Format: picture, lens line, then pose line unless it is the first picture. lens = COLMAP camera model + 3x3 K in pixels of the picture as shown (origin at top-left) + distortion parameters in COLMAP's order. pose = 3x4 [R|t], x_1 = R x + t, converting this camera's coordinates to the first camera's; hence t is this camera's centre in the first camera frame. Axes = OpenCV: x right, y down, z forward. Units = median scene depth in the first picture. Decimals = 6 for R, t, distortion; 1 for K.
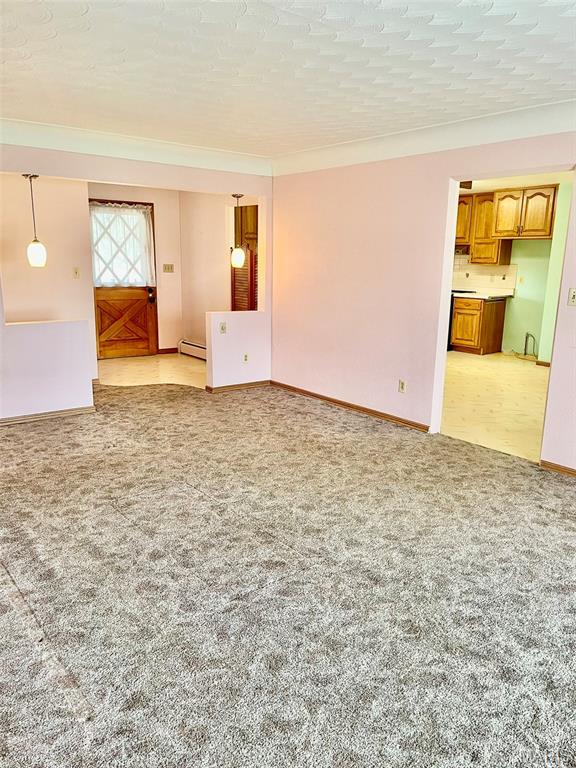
lens RADIAL K [[571.0, 0, 288.2], [0, 571.0, 385.3], [0, 0, 1]] dist [0.030699, -0.037203]
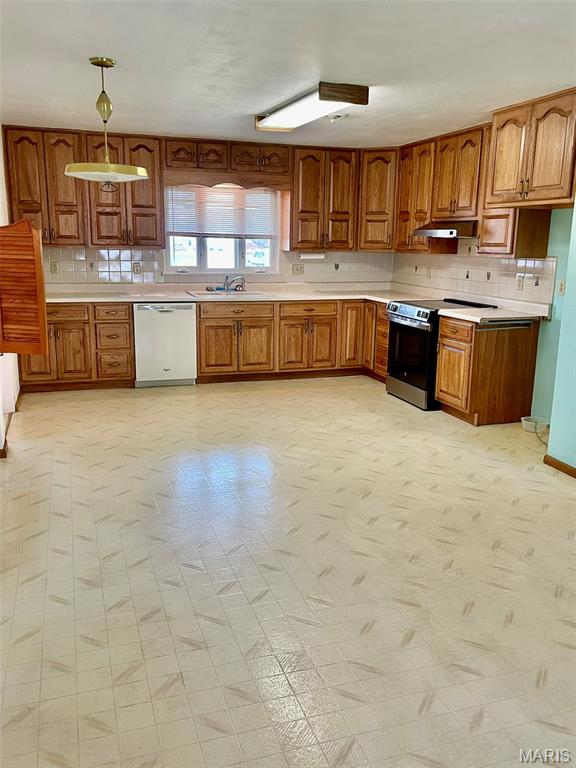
lens RADIAL K [[651.0, 0, 286.8], [0, 651.0, 387.3], [0, 0, 1]] dist [0.041640, -0.044104]
pose [[0.943895, 0.071679, -0.322372, 0.374779], [-0.073761, 0.997259, 0.005769, -0.081271], [0.321902, 0.018333, 0.946595, 0.373782]]
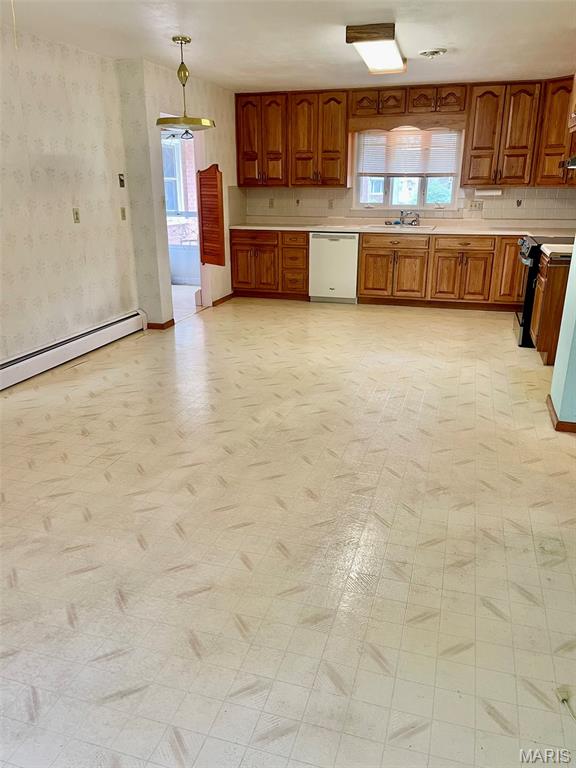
lens RADIAL K [[571.0, 0, 289.1], [0, 571.0, 387.4], [0, 0, 1]] dist [0.030699, -0.037203]
pose [[0.579072, 0.253899, -0.774733, 0.630254], [-0.171911, 0.966931, 0.188392, -0.093729], [0.796945, 0.024092, 0.603571, 0.504664]]
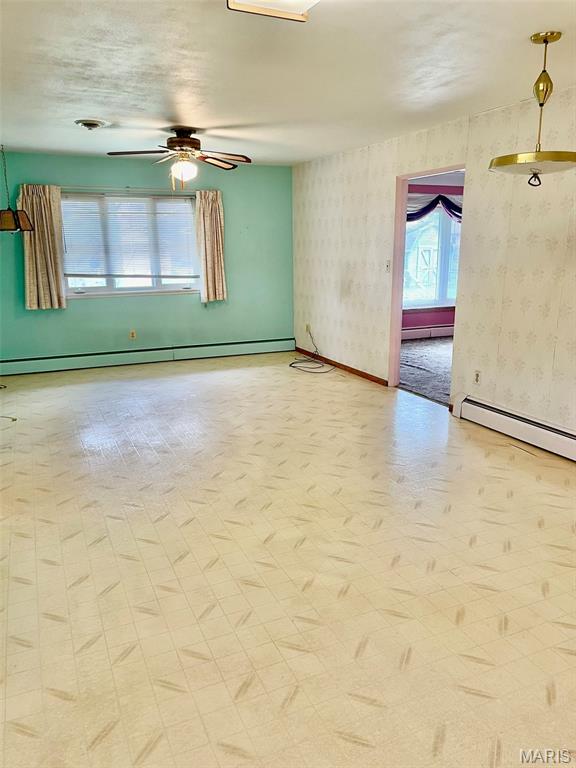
lens RADIAL K [[571.0, 0, 292.2], [0, 571.0, 383.5], [0, 0, 1]] dist [0.030699, -0.037203]
pose [[-0.973393, -0.067597, 0.218942, 0.175589], [0.038814, 0.893048, 0.448285, -0.248794], [-0.225829, 0.444855, -0.866663, 1.105027]]
